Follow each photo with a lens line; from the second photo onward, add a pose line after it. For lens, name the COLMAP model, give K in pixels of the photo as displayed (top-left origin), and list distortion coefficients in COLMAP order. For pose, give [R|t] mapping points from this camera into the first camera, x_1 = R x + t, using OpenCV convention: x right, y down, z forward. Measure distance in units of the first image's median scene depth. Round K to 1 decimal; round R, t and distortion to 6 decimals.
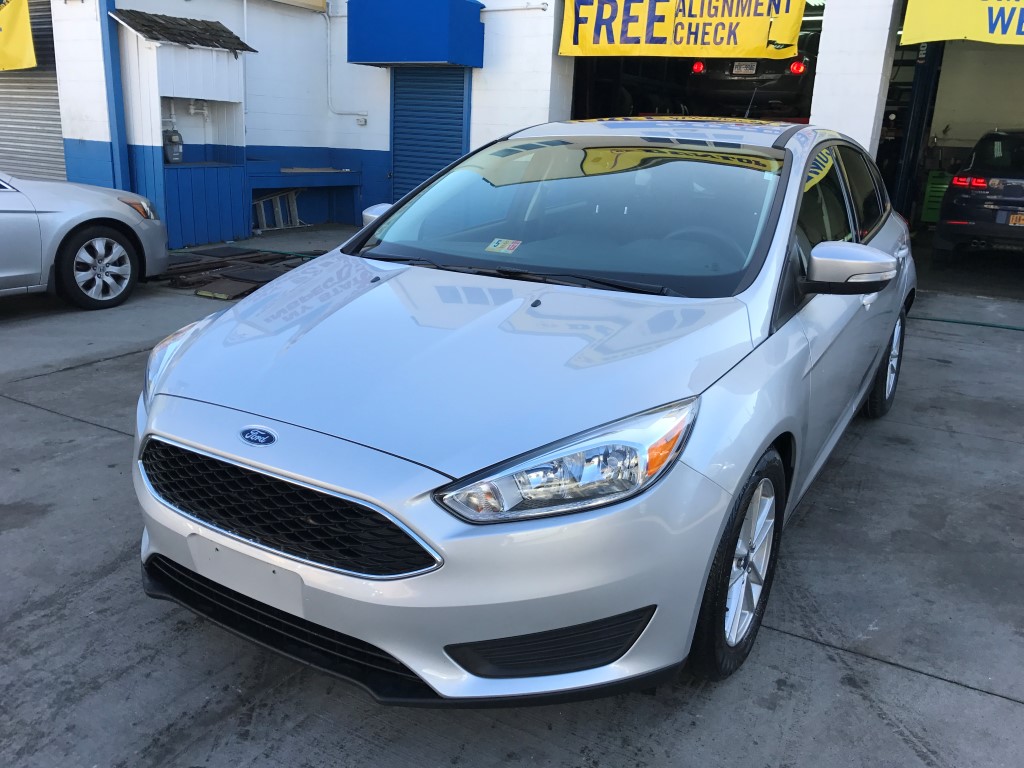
lens RADIAL K [[841.8, 0, 498.9], [0, 841.8, 380.0], [0, 0, 1]] dist [0.019392, -0.015459]
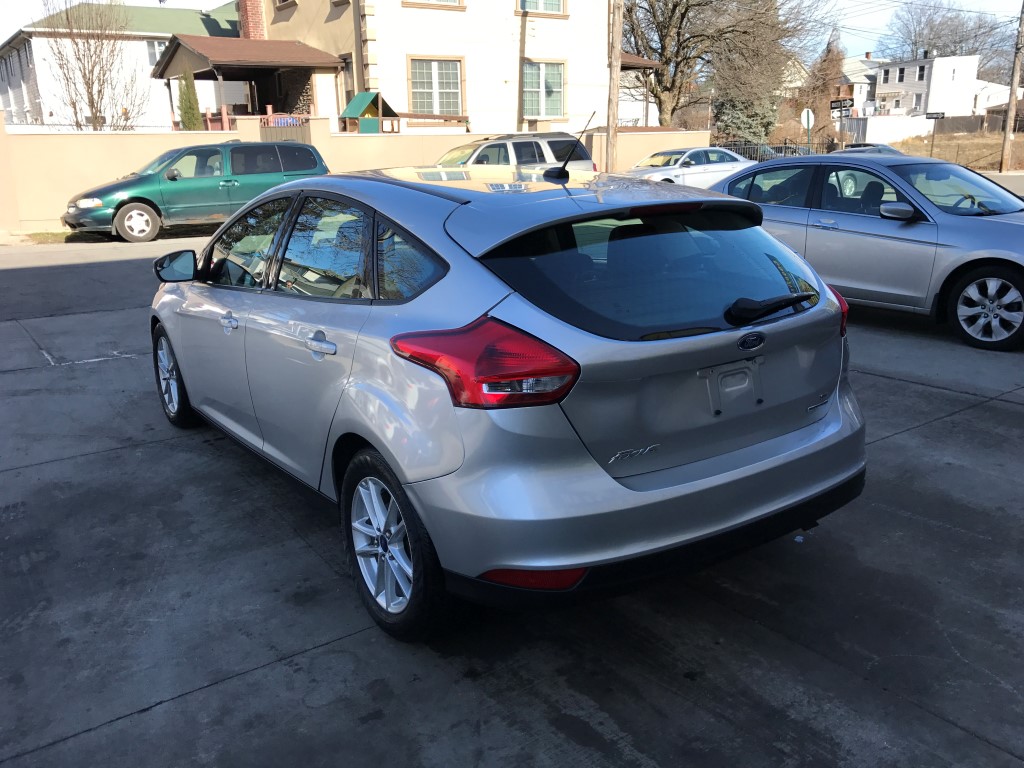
lens RADIAL K [[841.8, 0, 494.6], [0, 841.8, 381.0], [0, 0, 1]] dist [0.019392, -0.015459]
pose [[-0.409102, 0.221640, -0.885161, 1.274666], [-0.245114, 0.907706, 0.340572, -0.489526], [0.878951, 0.356294, -0.317017, 1.643493]]
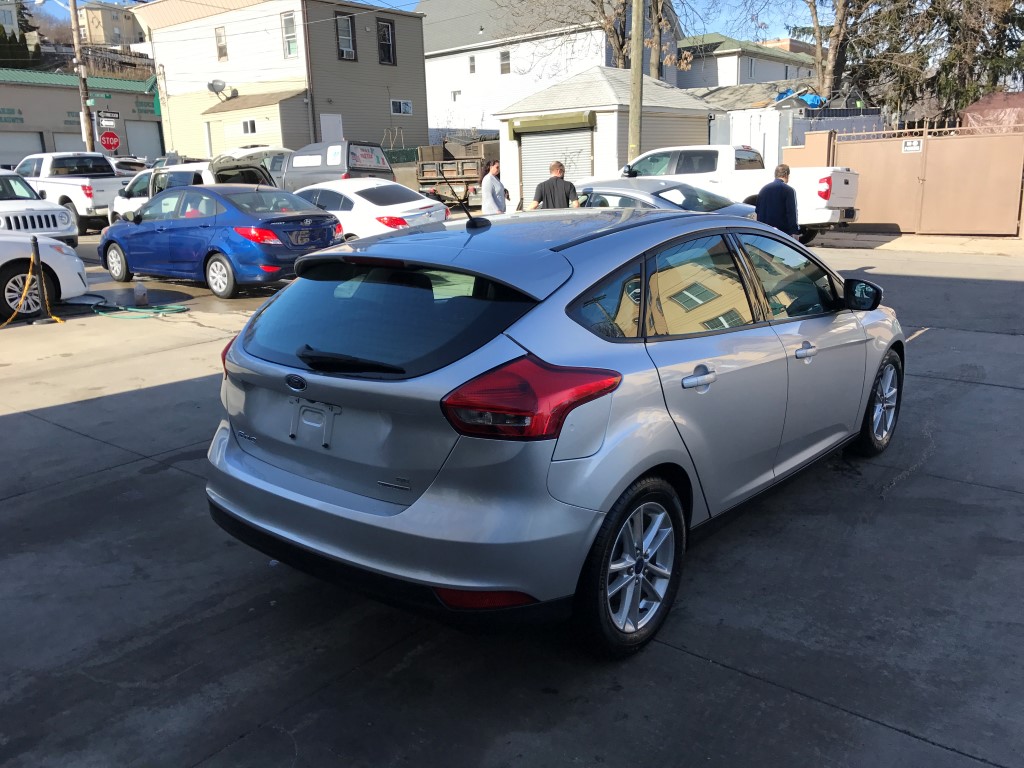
lens RADIAL K [[841.8, 0, 496.6], [0, 841.8, 374.0], [0, 0, 1]] dist [0.019392, -0.015459]
pose [[-0.989490, -0.040813, 0.138721, 0.213359], [0.032780, 0.871054, 0.490092, -0.732160], [-0.140836, 0.489489, -0.860561, 2.276459]]
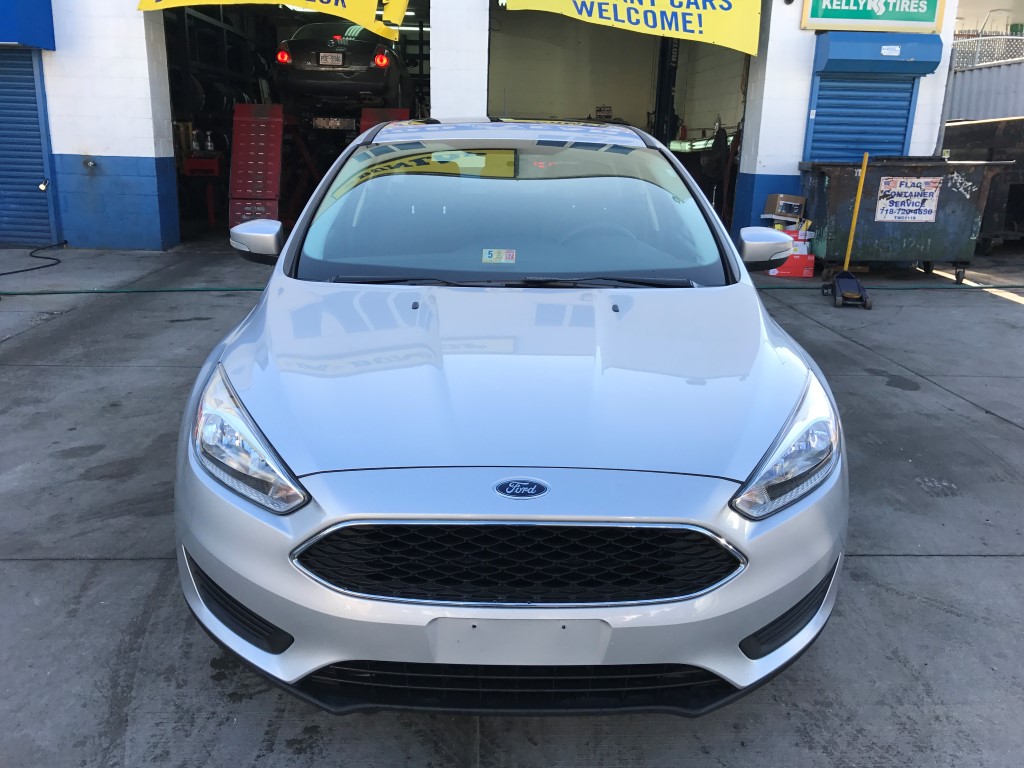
lens RADIAL K [[841.8, 0, 501.4], [0, 841.8, 382.9], [0, 0, 1]] dist [0.019392, -0.015459]
pose [[0.844867, -0.167127, 0.508202, -0.416808], [0.157767, 0.985539, 0.061823, -0.058992], [-0.511185, 0.027945, 0.859016, 0.126581]]
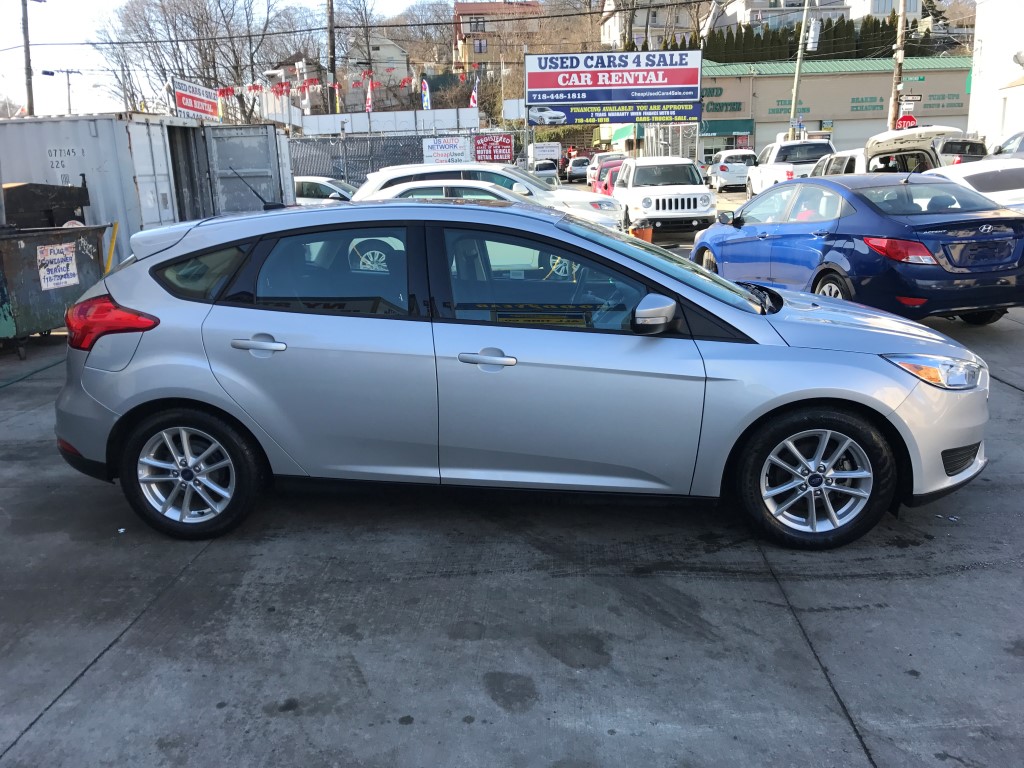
lens RADIAL K [[841.8, 0, 497.0], [0, 841.8, 373.6], [0, 0, 1]] dist [0.019392, -0.015459]
pose [[-0.448896, -0.213072, 0.867809, -0.956885], [0.262360, 0.896928, 0.355933, -0.541174], [-0.854201, 0.387455, -0.346726, 1.587793]]
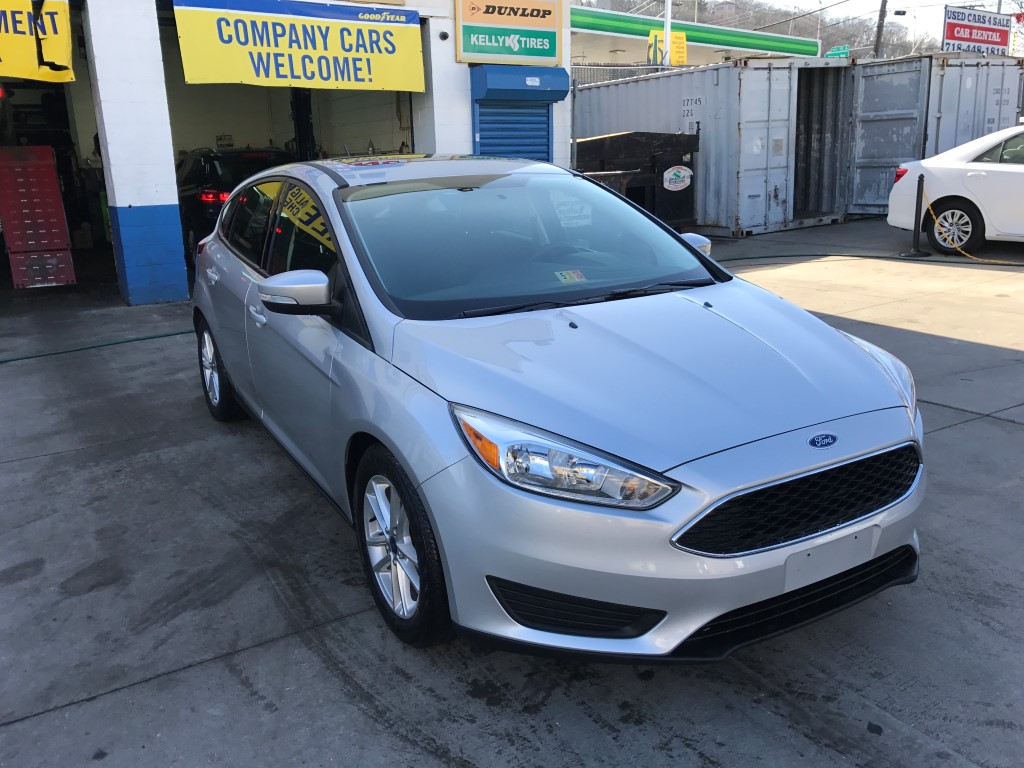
lens RADIAL K [[841.8, 0, 499.2], [0, 841.8, 382.7], [0, 0, 1]] dist [0.019392, -0.015459]
pose [[0.474276, -0.274011, 0.836648, -0.822238], [0.286468, 0.946645, 0.147644, -0.176661], [-0.832465, 0.169649, 0.527466, 0.412725]]
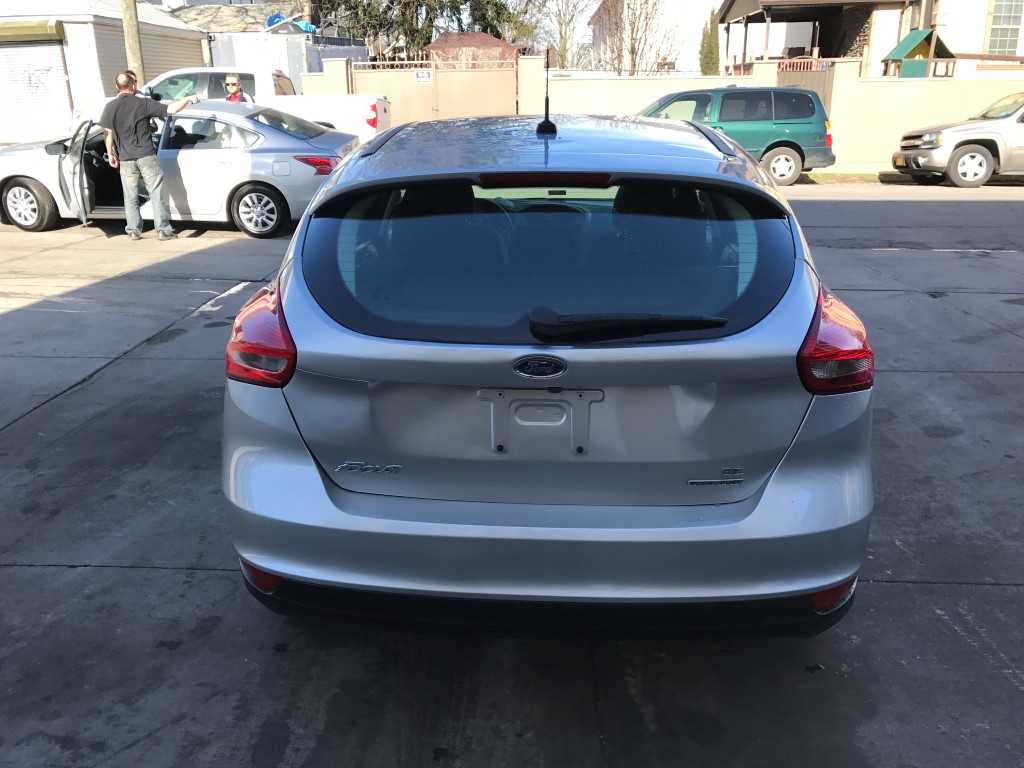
lens RADIAL K [[841.8, 0, 499.4], [0, 841.8, 371.6], [0, 0, 1]] dist [0.019392, -0.015459]
pose [[-0.881155, 0.118922, -0.457628, 0.795541], [-0.152484, 0.844671, 0.513108, -0.598259], [0.447565, 0.521909, -0.726152, 1.981428]]
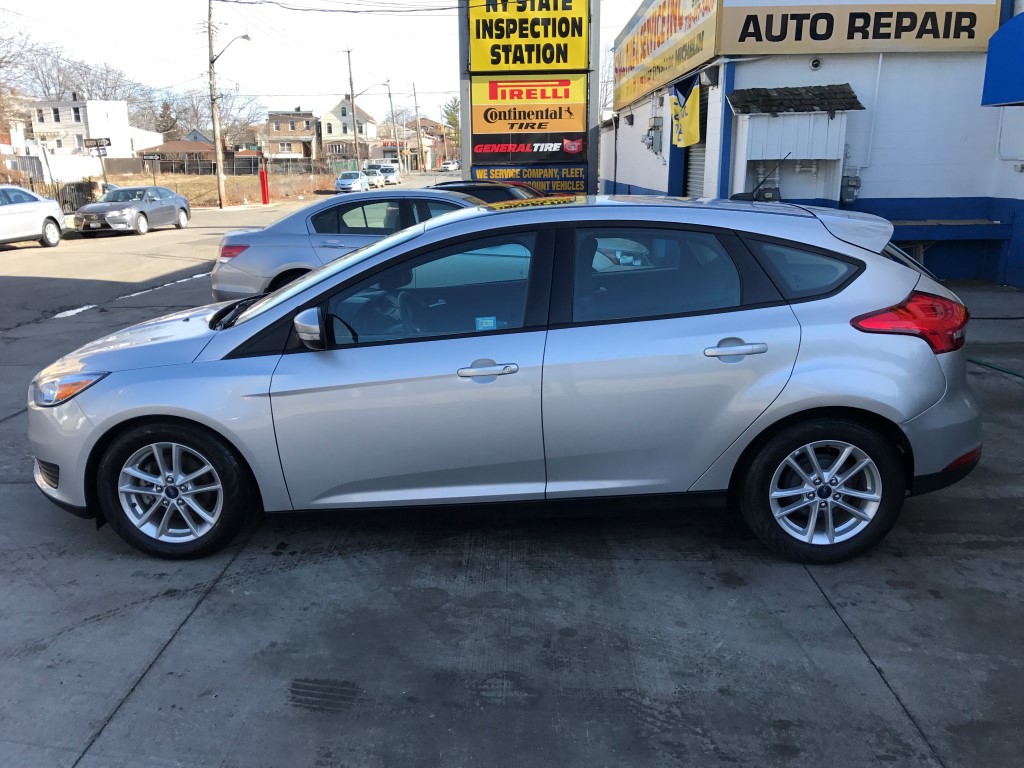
lens RADIAL K [[841.8, 0, 506.5], [0, 841.8, 381.1], [0, 0, 1]] dist [0.019392, -0.015459]
pose [[0.486773, 0.173439, -0.856137, 1.292832], [-0.210445, 0.974508, 0.077767, -0.165558], [0.847800, 0.142315, 0.510863, 0.465013]]
